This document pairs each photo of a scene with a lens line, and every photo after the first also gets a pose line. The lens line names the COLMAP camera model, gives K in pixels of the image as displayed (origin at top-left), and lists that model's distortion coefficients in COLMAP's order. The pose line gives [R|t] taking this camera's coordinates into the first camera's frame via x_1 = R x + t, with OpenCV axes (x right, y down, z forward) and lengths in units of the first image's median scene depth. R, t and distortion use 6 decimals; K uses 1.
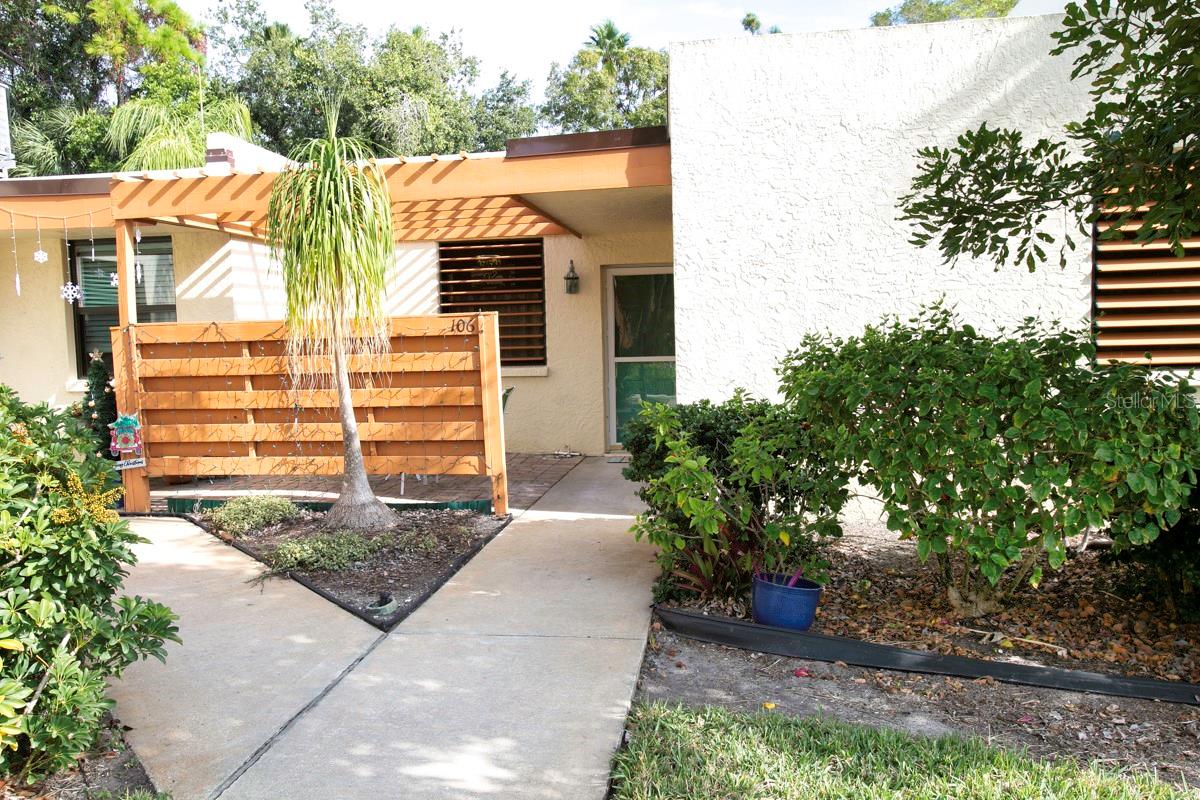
lens RADIAL K [[922.7, 0, 591.5], [0, 922.7, 401.2], [0, 0, 1]] dist [0.008272, 0.010753]
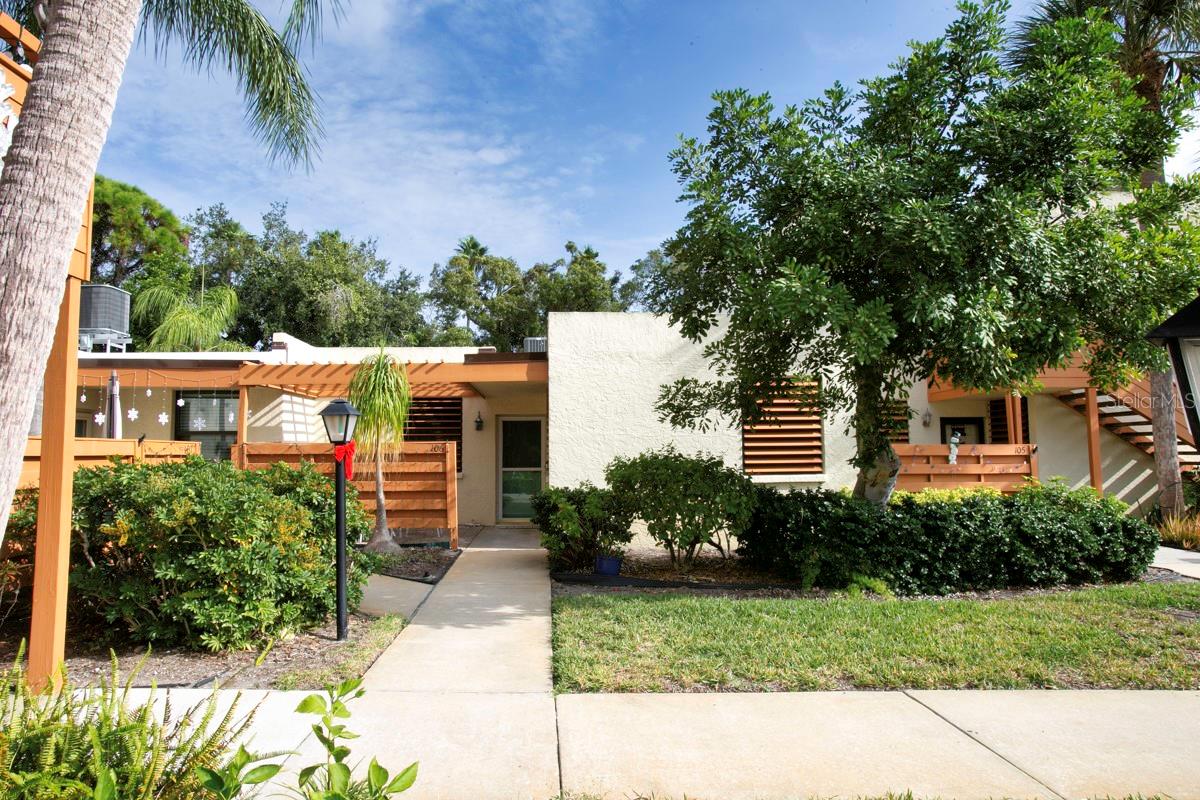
lens RADIAL K [[744.0, 0, 599.8], [0, 744.0, 395.4], [0, 0, 1]] dist [-0.005678, 0.000452]
pose [[0.974881, 0.039700, 0.219162, -0.124179], [-0.005745, 0.988141, -0.153441, 0.034418], [-0.222654, 0.148328, 0.963548, -0.452894]]
